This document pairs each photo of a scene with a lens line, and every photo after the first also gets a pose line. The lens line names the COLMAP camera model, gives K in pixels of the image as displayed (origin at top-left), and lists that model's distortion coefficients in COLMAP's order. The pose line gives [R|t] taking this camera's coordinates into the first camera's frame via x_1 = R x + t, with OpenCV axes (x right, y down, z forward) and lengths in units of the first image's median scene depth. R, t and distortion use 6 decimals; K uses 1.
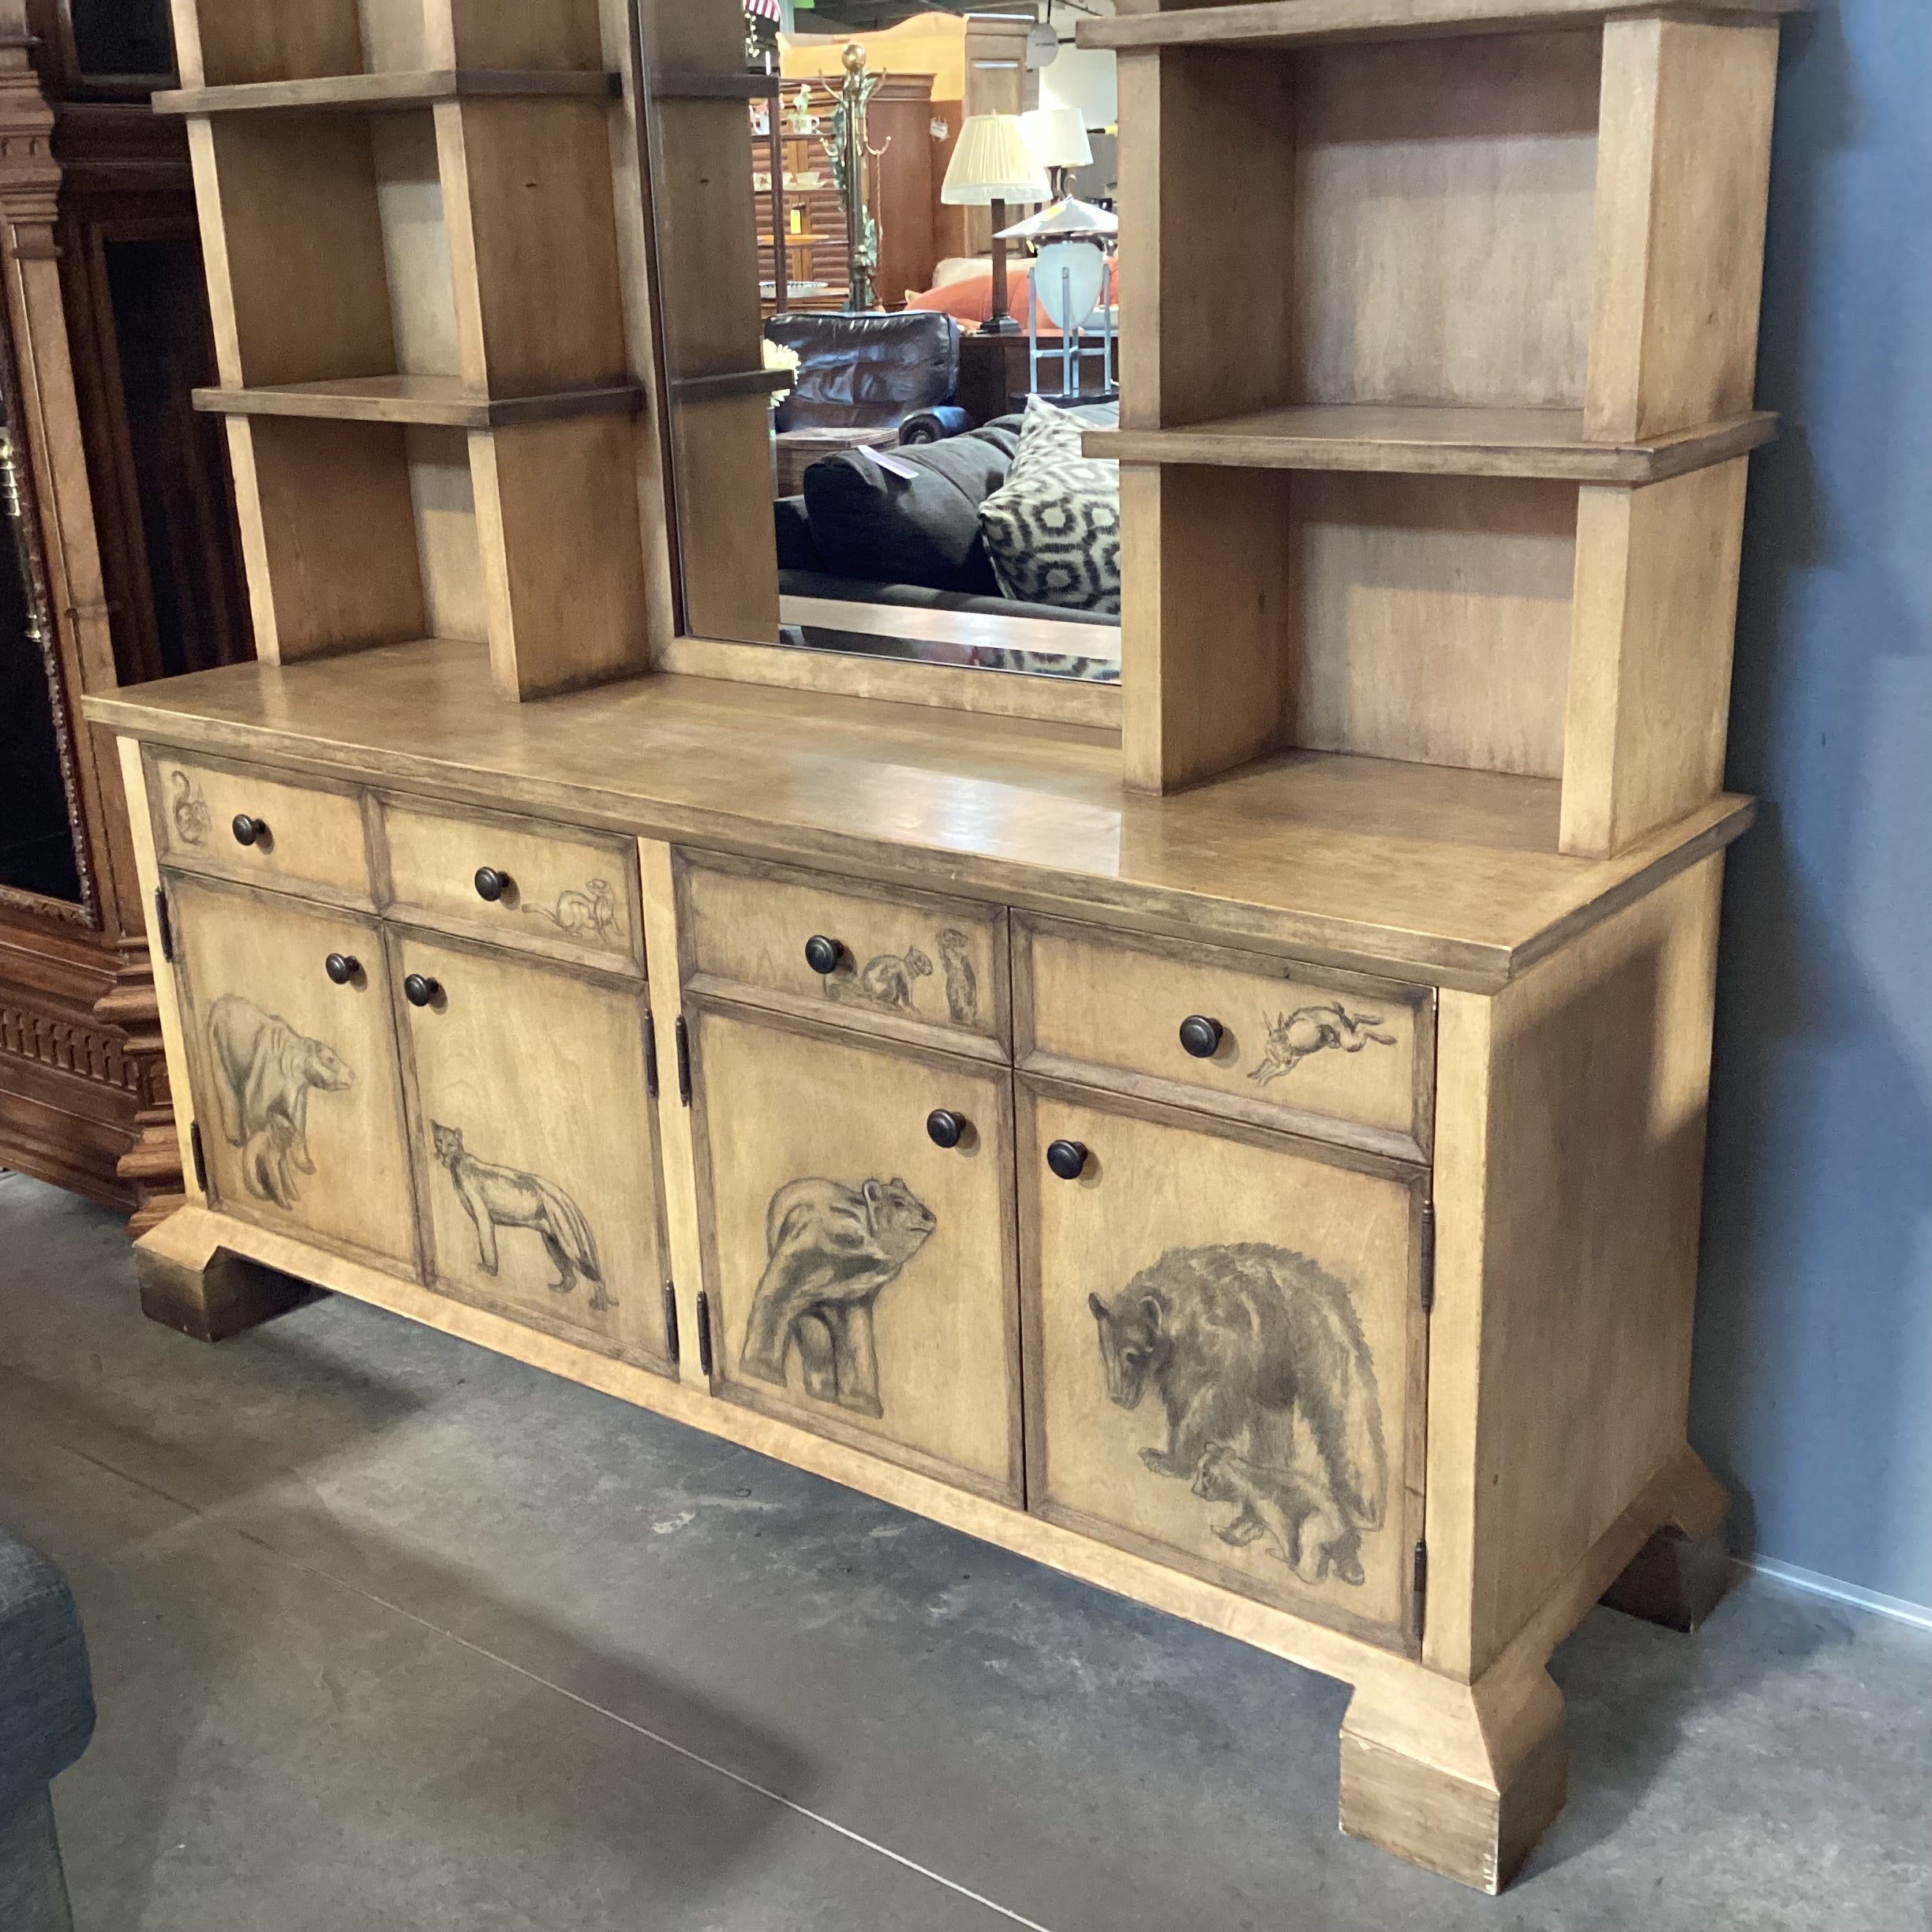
lens RADIAL K [[2293.2, 0, 966.6], [0, 2293.2, 952.8], [0, 0, 1]] dist [0.141049, -0.287842]
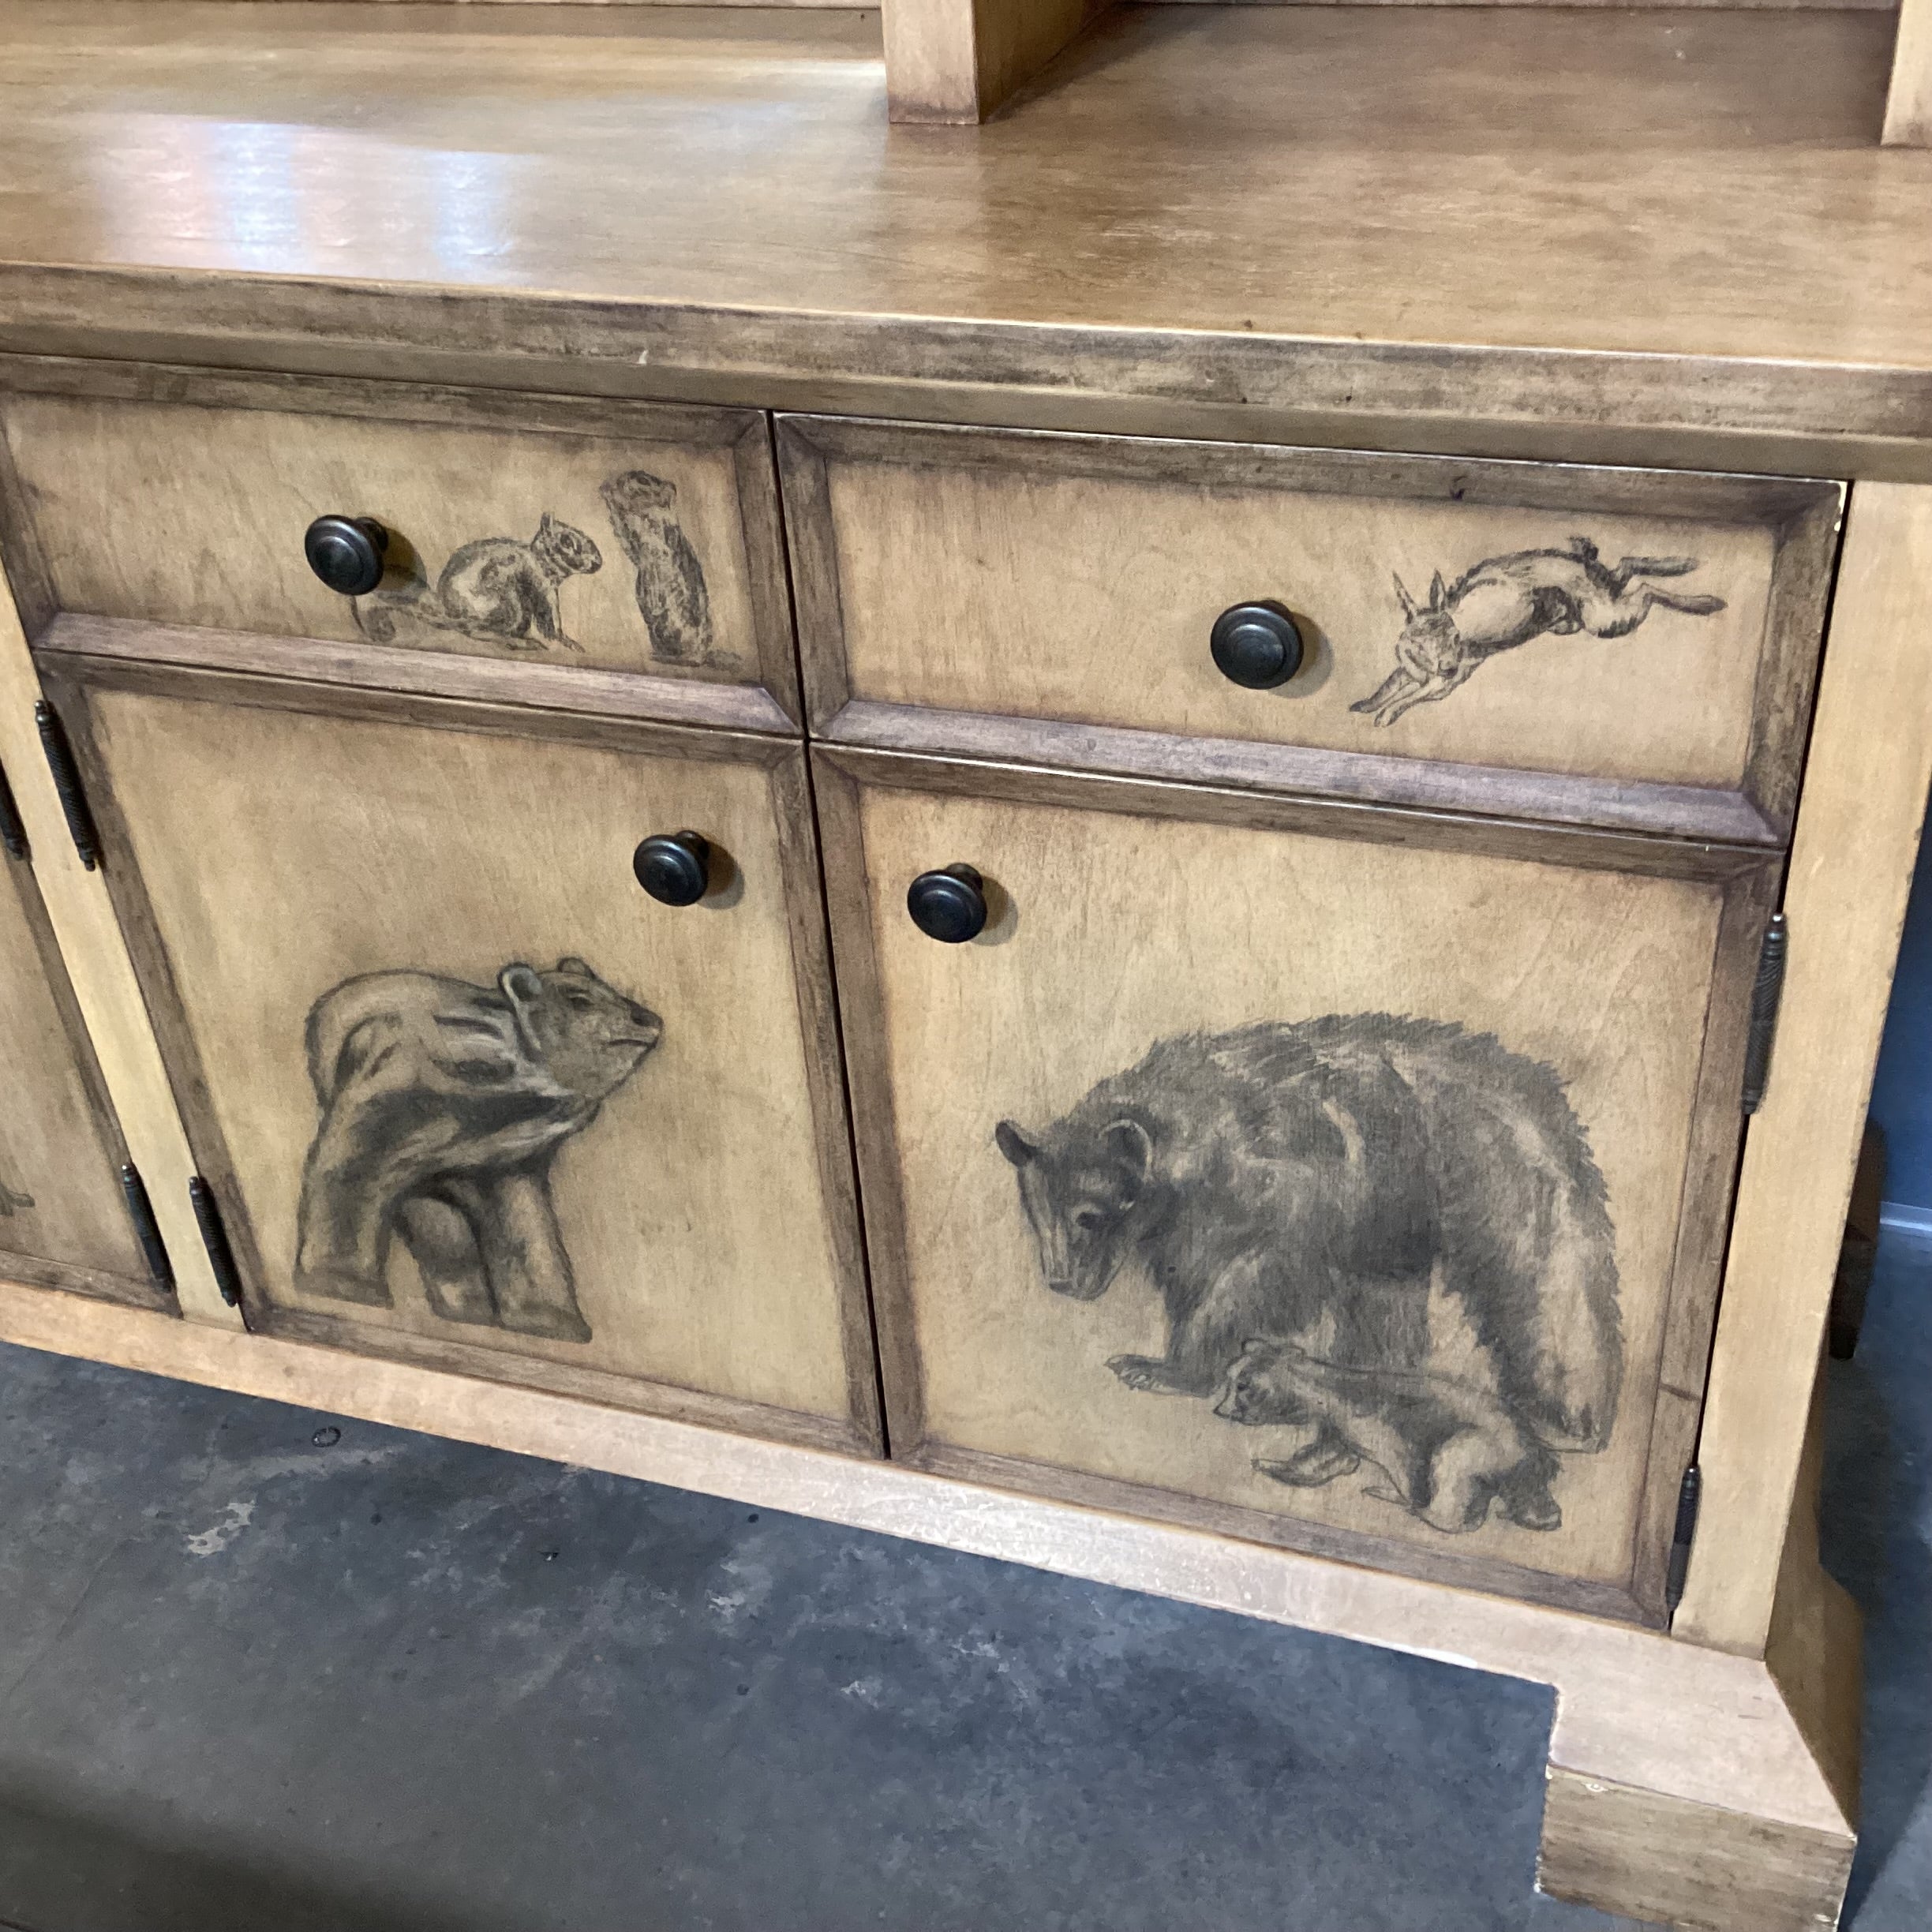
lens RADIAL K [[2323.5, 0, 956.4], [0, 2323.5, 948.4], [0, 0, 1]] dist [0.153648, -0.354681]
pose [[0.950976, -0.195242, 0.239846, -0.072483], [0.126764, 0.953470, 0.273543, -0.037059], [-0.282093, -0.229729, 0.931477, 0.477824]]
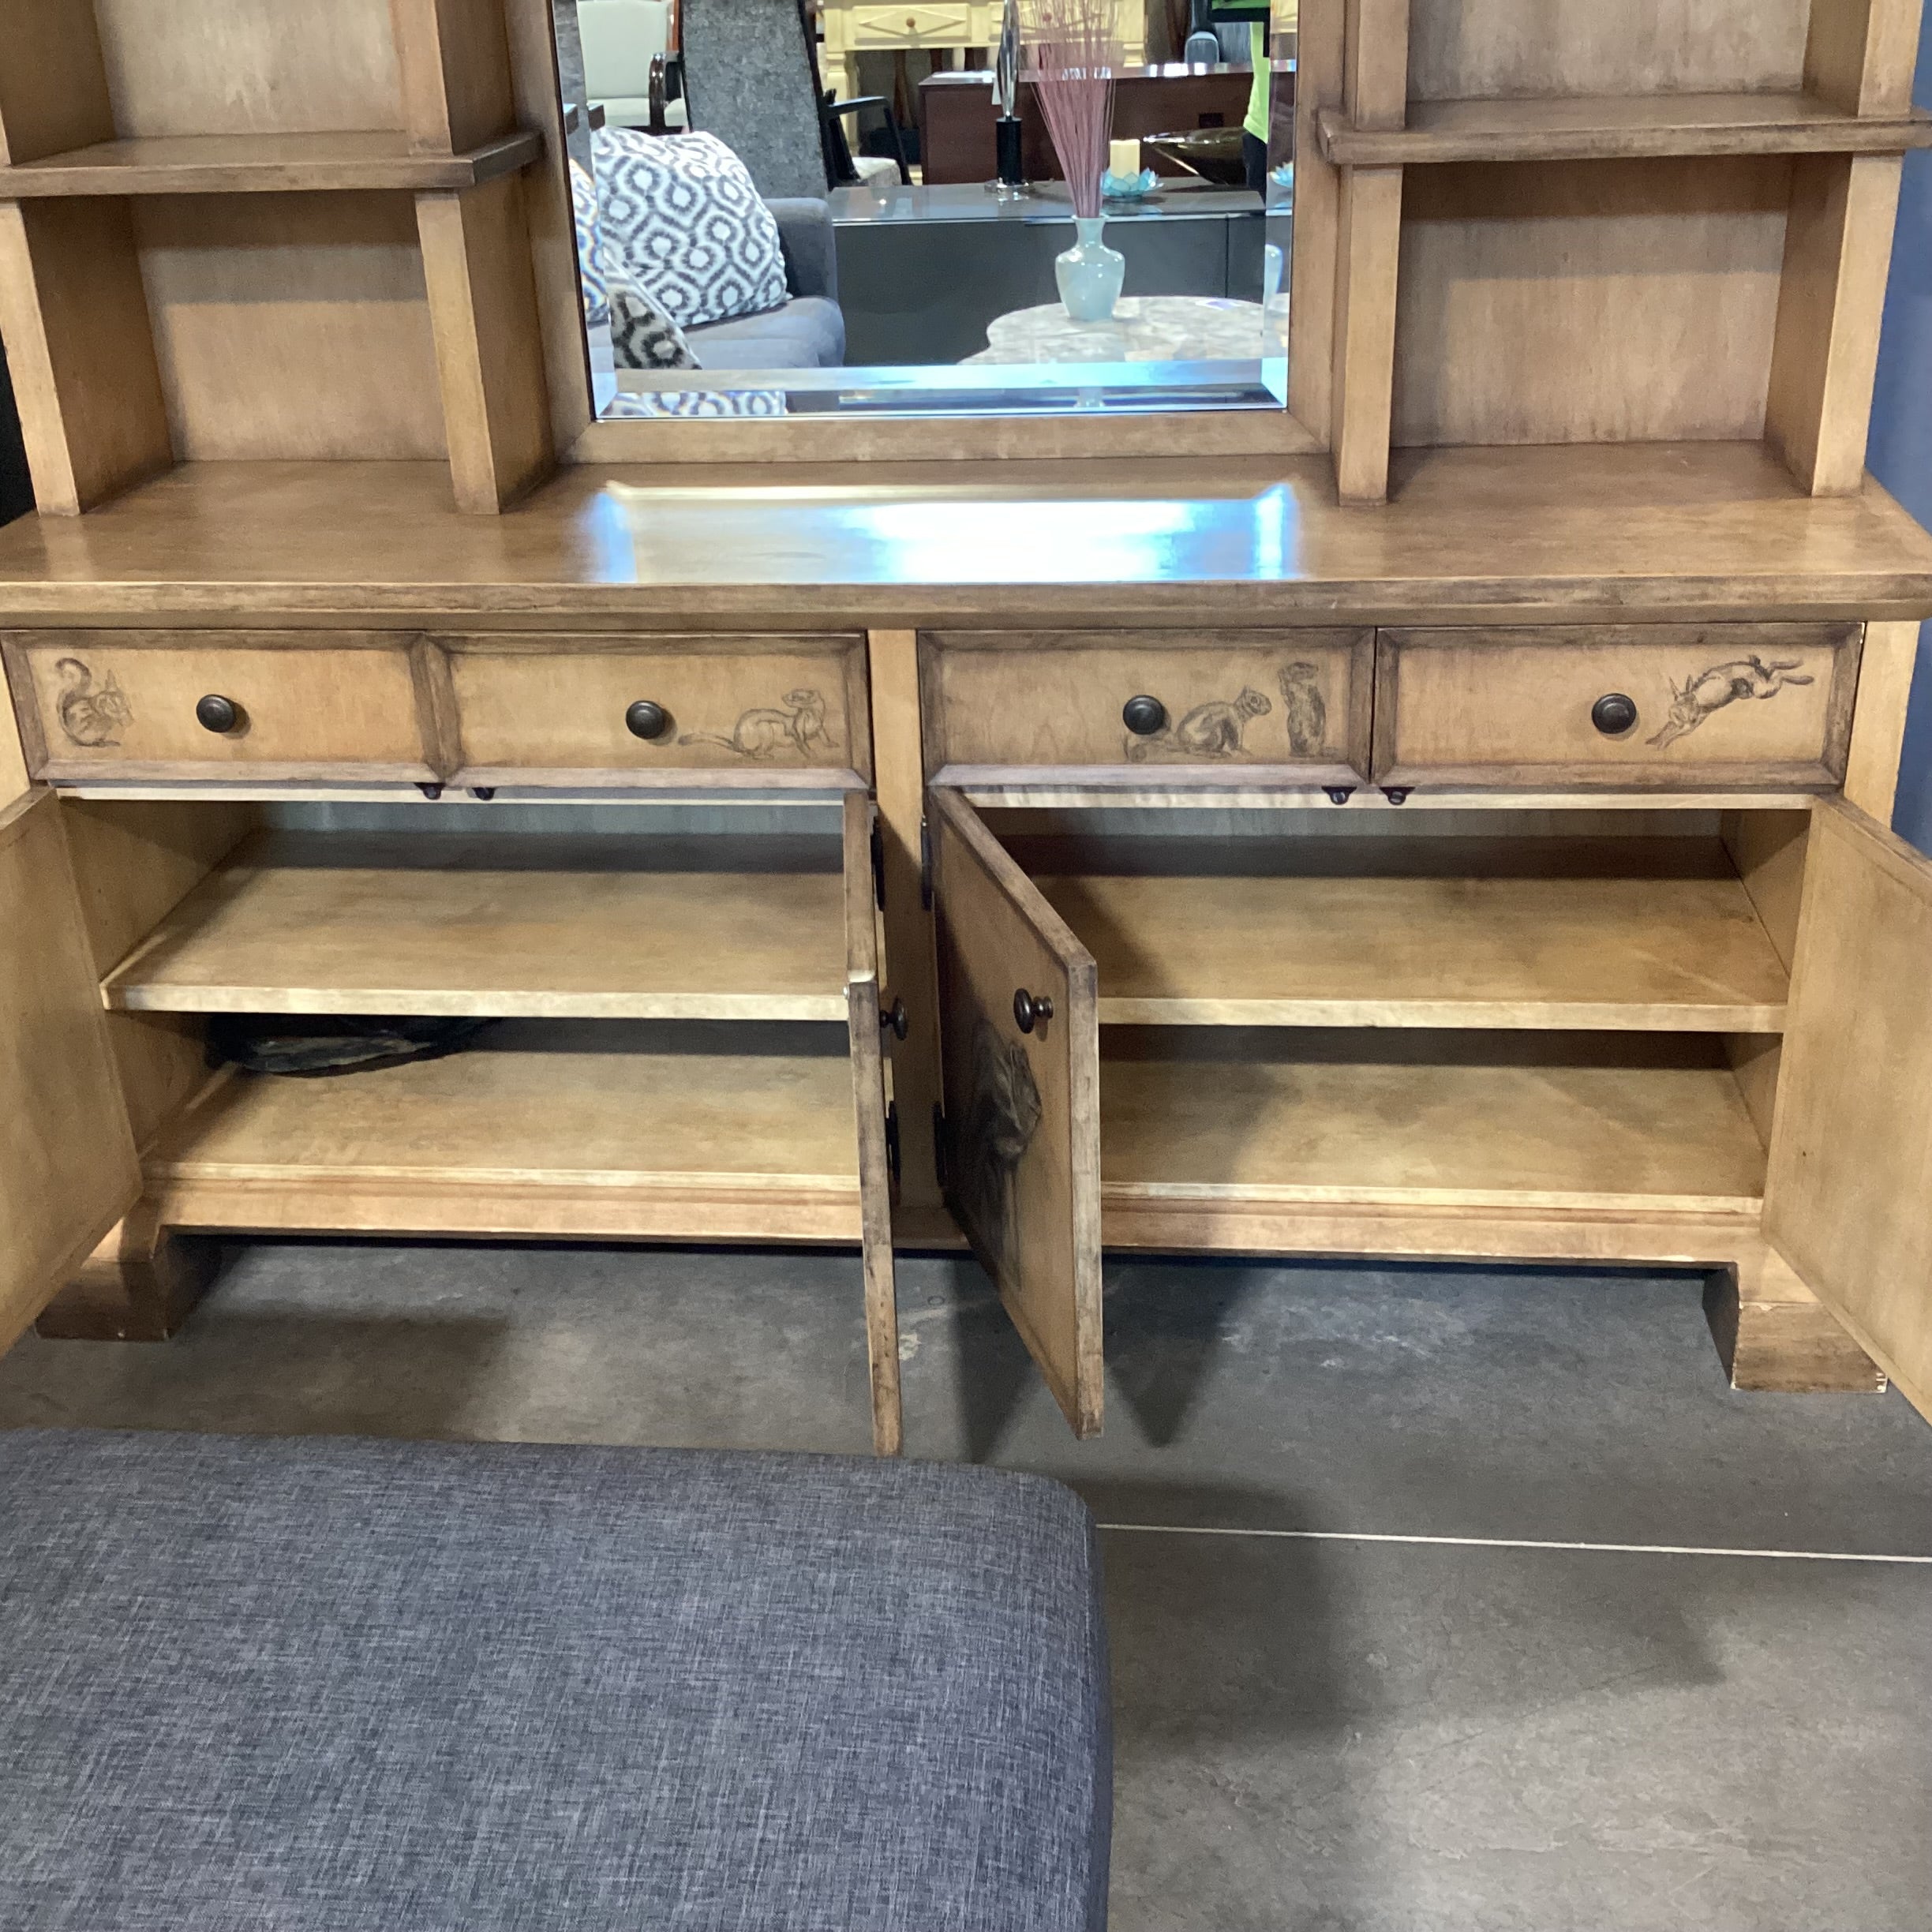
lens RADIAL K [[2328.3, 0, 963.9], [0, 2328.3, 943.4], [0, 0, 1]] dist [0.143429, -0.328775]
pose [[0.856305, -0.216645, 0.468836, -0.587176], [0.170471, 0.975453, 0.139393, -0.053317], [-0.487527, -0.039440, 0.872217, 0.170407]]
